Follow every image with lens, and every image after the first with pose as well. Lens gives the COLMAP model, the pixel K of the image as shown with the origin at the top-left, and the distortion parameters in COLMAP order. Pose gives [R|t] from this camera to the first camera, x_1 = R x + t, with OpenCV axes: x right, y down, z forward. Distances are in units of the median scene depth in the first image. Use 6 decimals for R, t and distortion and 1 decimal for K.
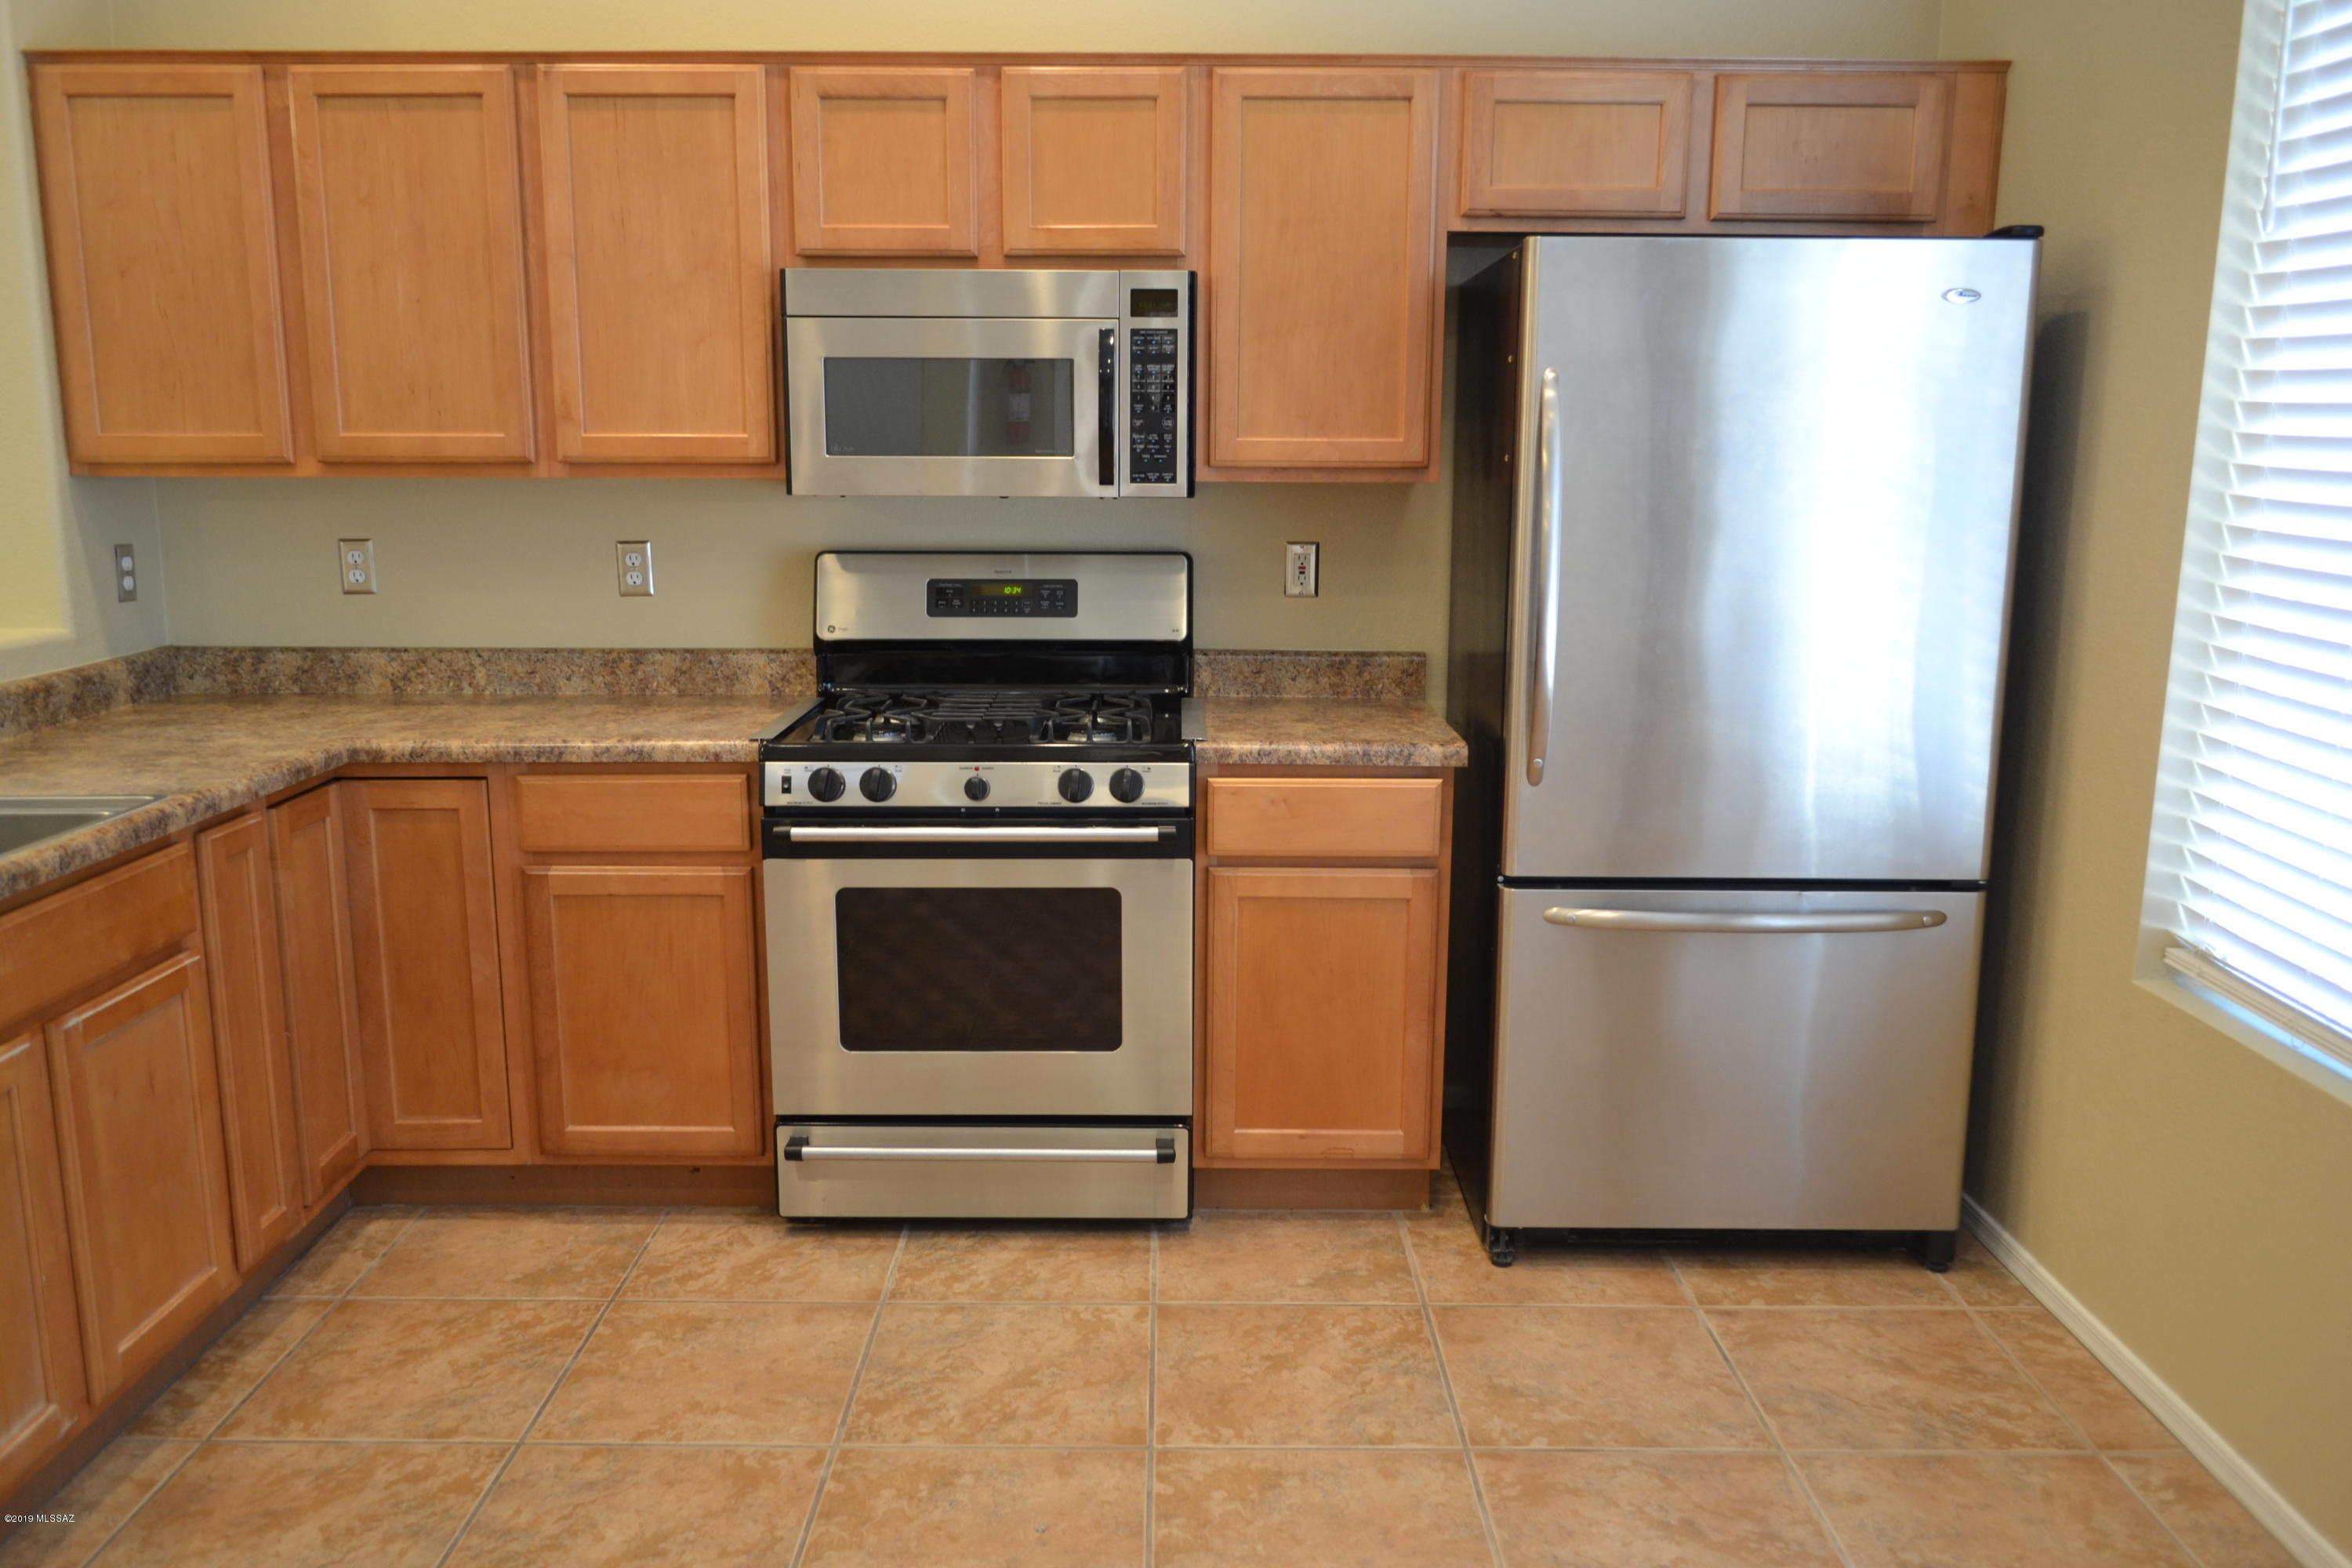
lens RADIAL K [[1868.8, 0, 1166.5], [0, 1868.8, 792.2], [0, 0, 1]] dist [-0.011504, 0.000630]
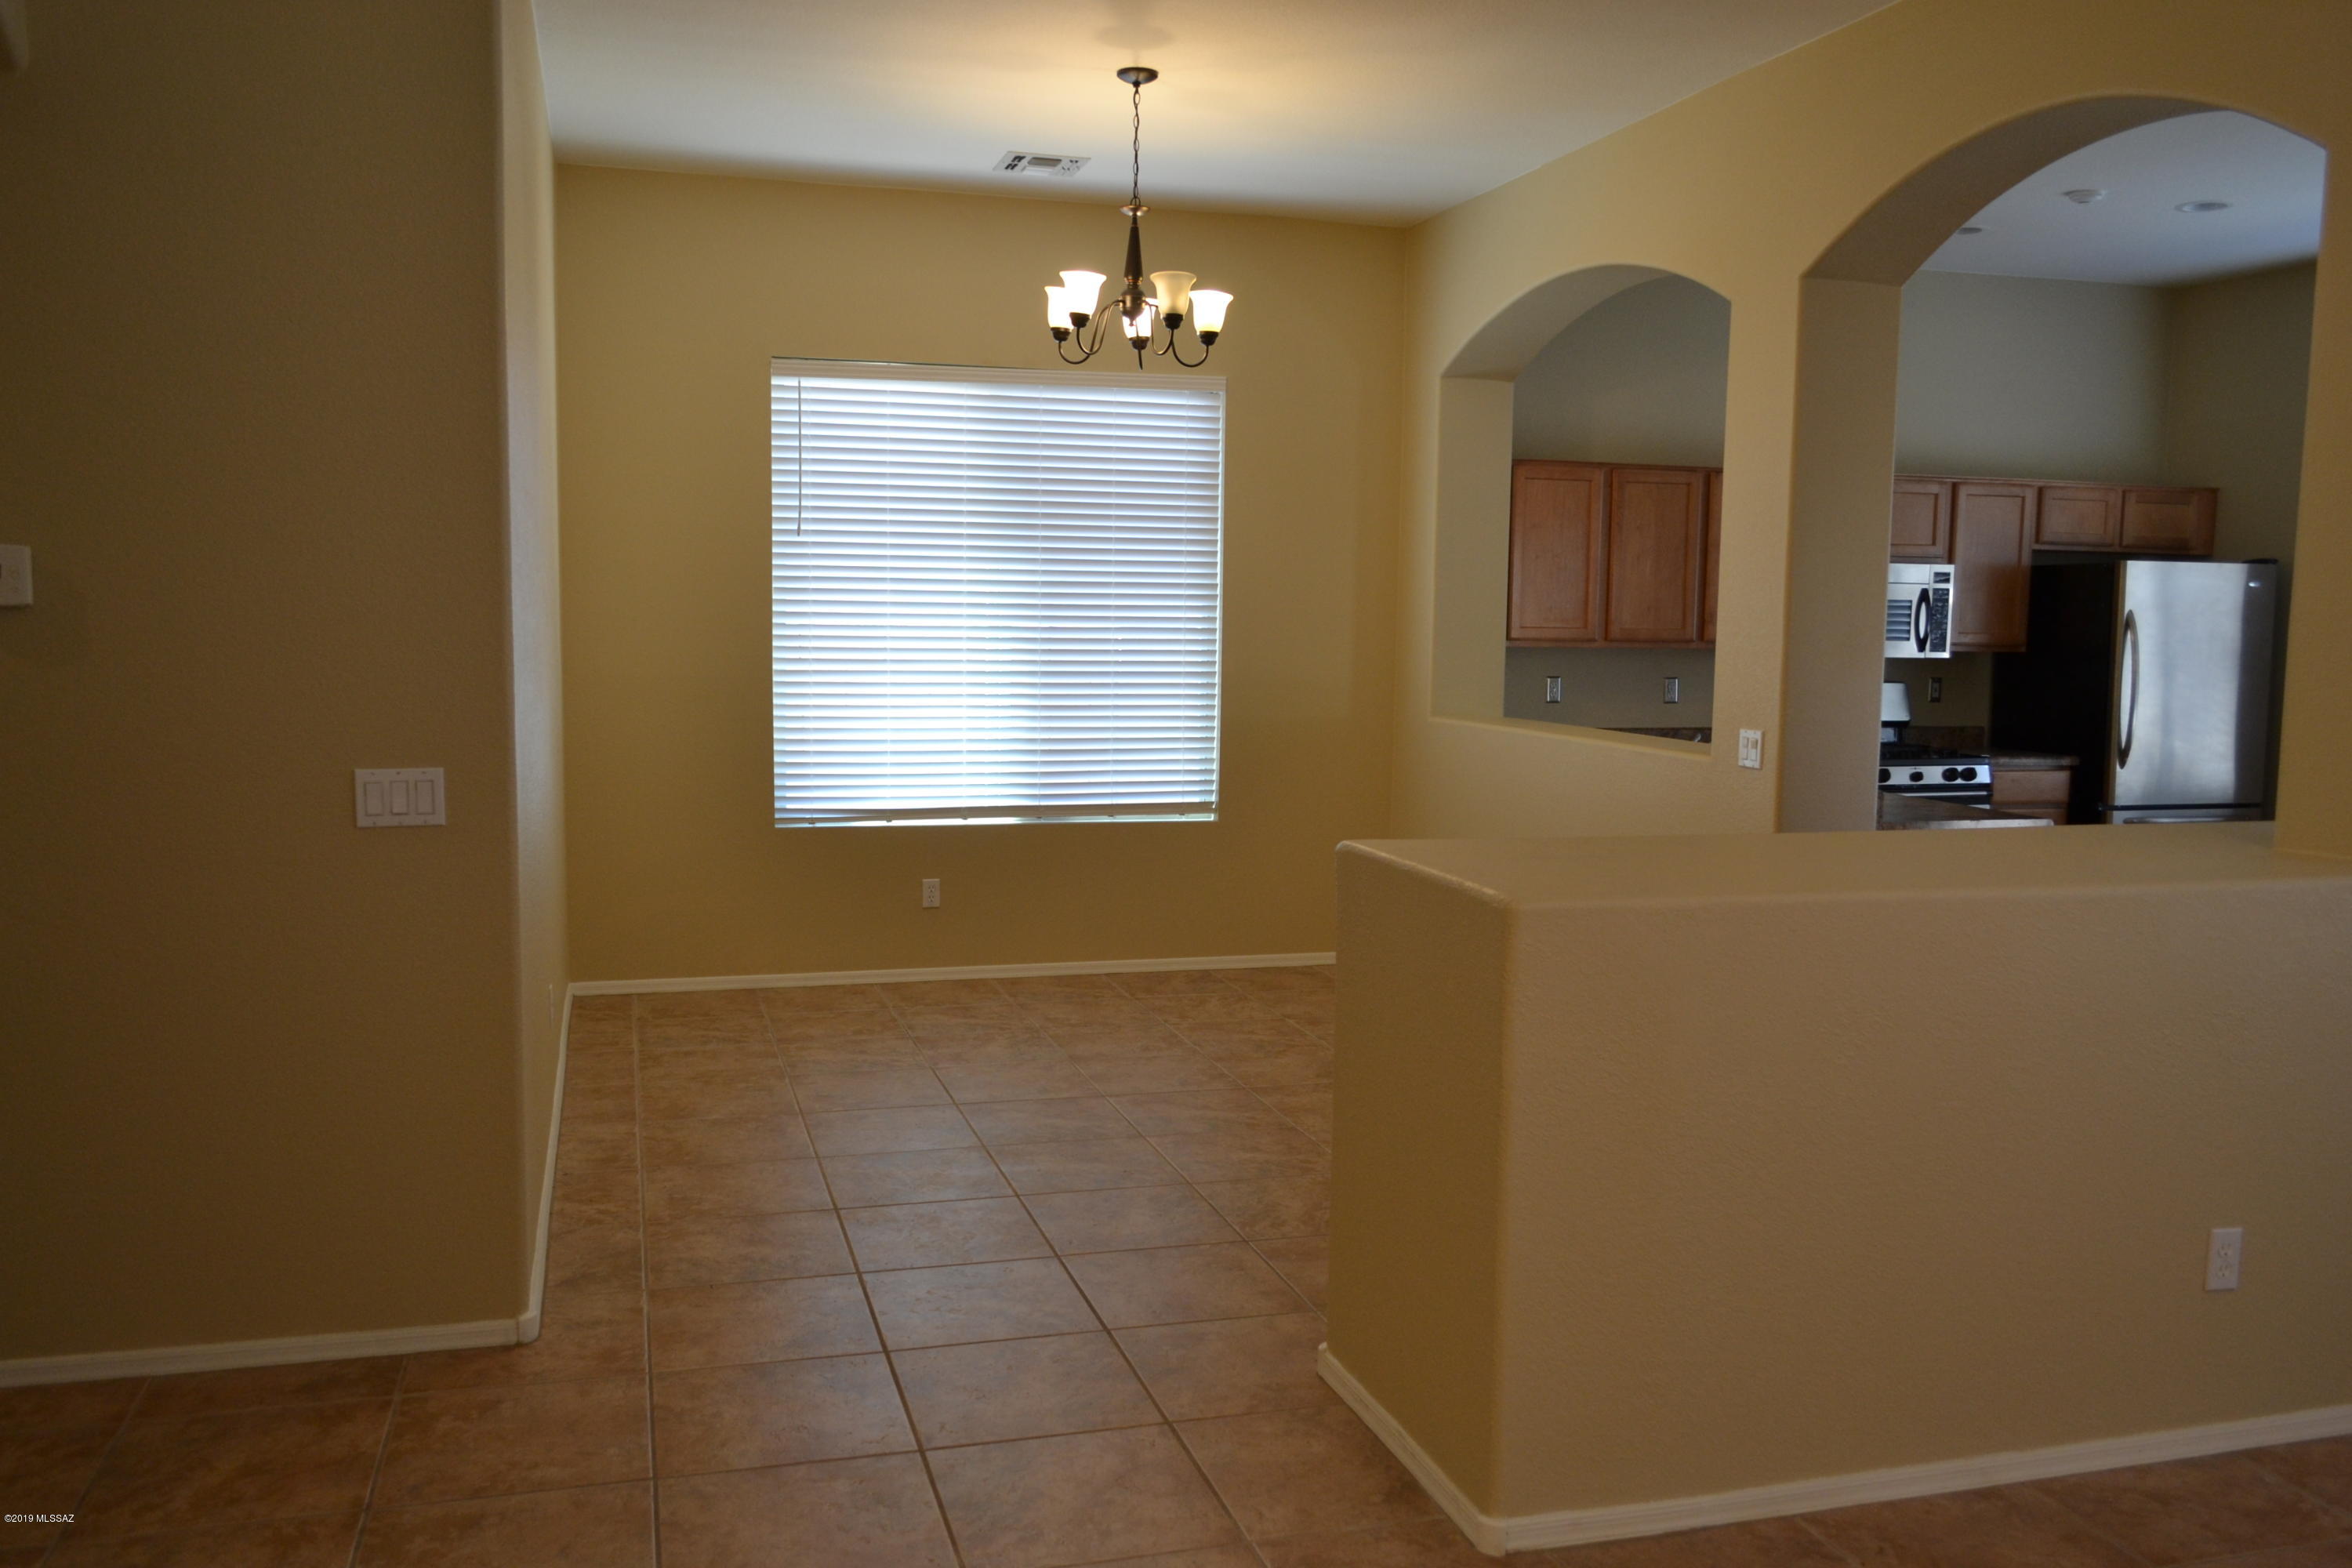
lens RADIAL K [[1881.4, 0, 1172.7], [0, 1881.4, 793.6], [0, 0, 1]] dist [-0.001099, 0.001331]
pose [[0.957847, -0.016802, 0.286786, -1.684366], [0.043078, 0.995401, -0.085559, 0.182417], [-0.284029, 0.094306, 0.954167, -1.021565]]
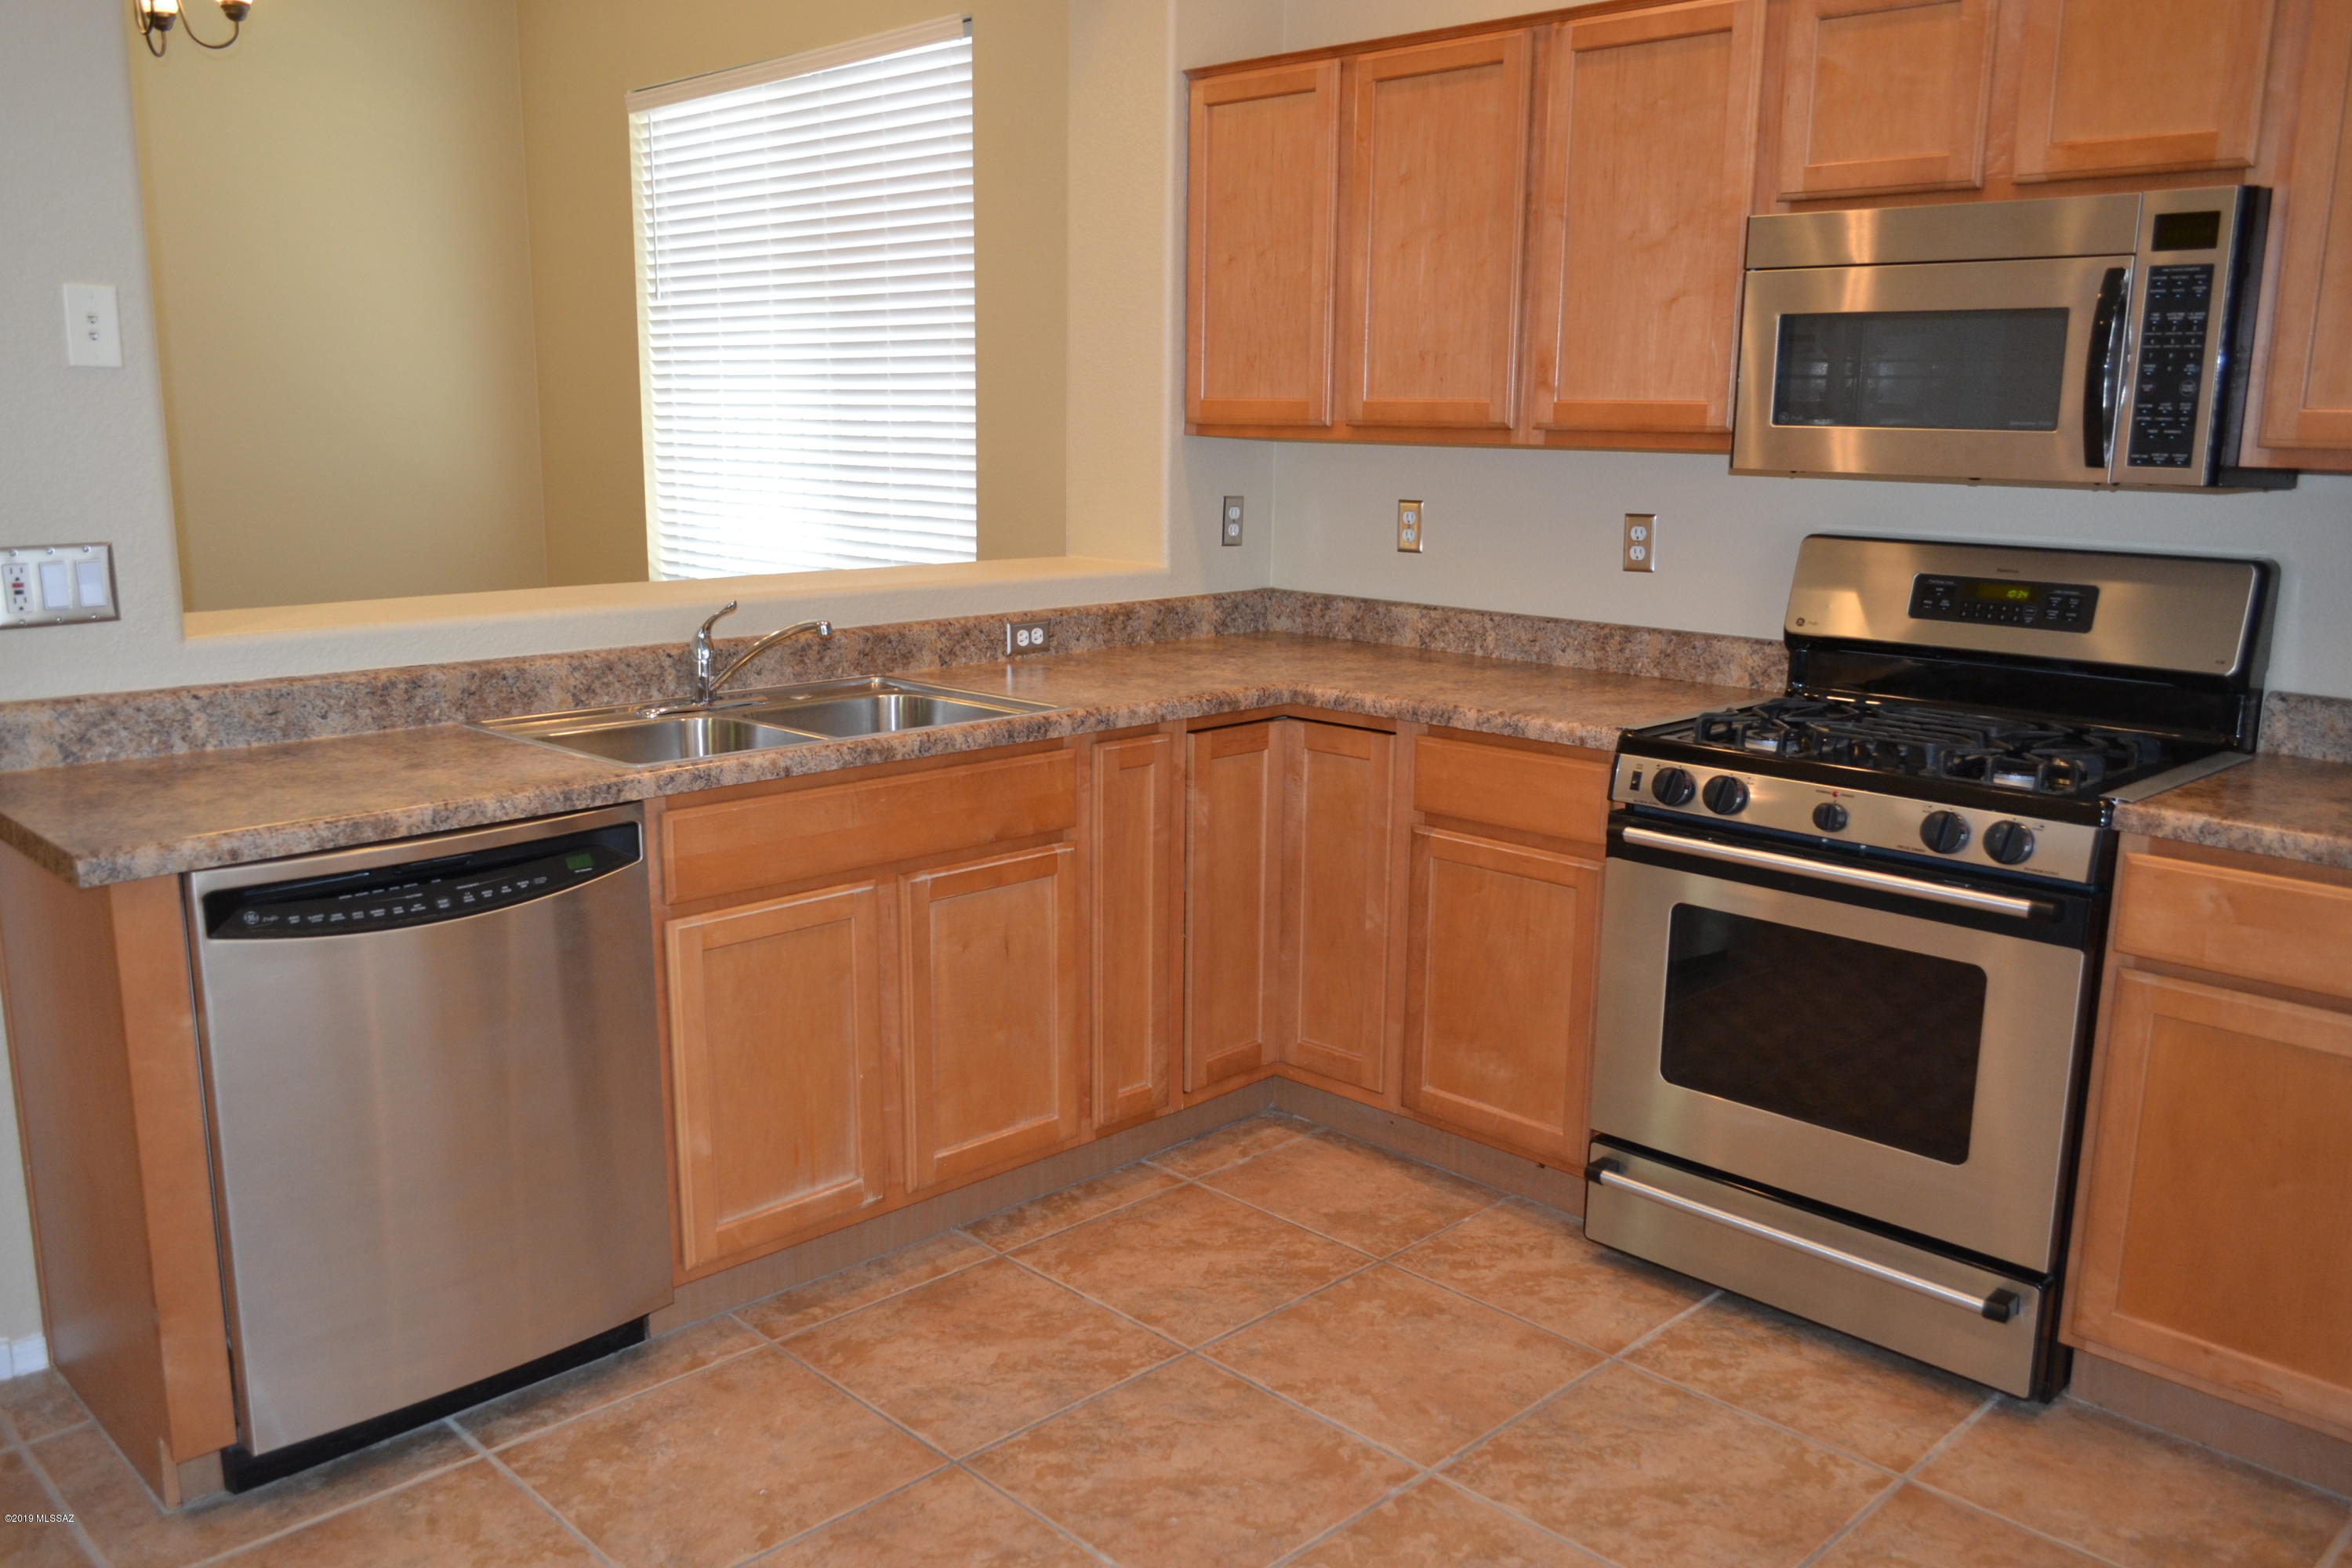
lens RADIAL K [[1881.4, 0, 1172.7], [0, 1881.4, 793.6], [0, 0, 1]] dist [-0.001099, 0.001331]
pose [[0.703965, 0.147834, -0.694678, 0.276183], [-0.142131, 0.987635, 0.066147, -0.026104], [0.695867, 0.052170, 0.716273, 0.172038]]
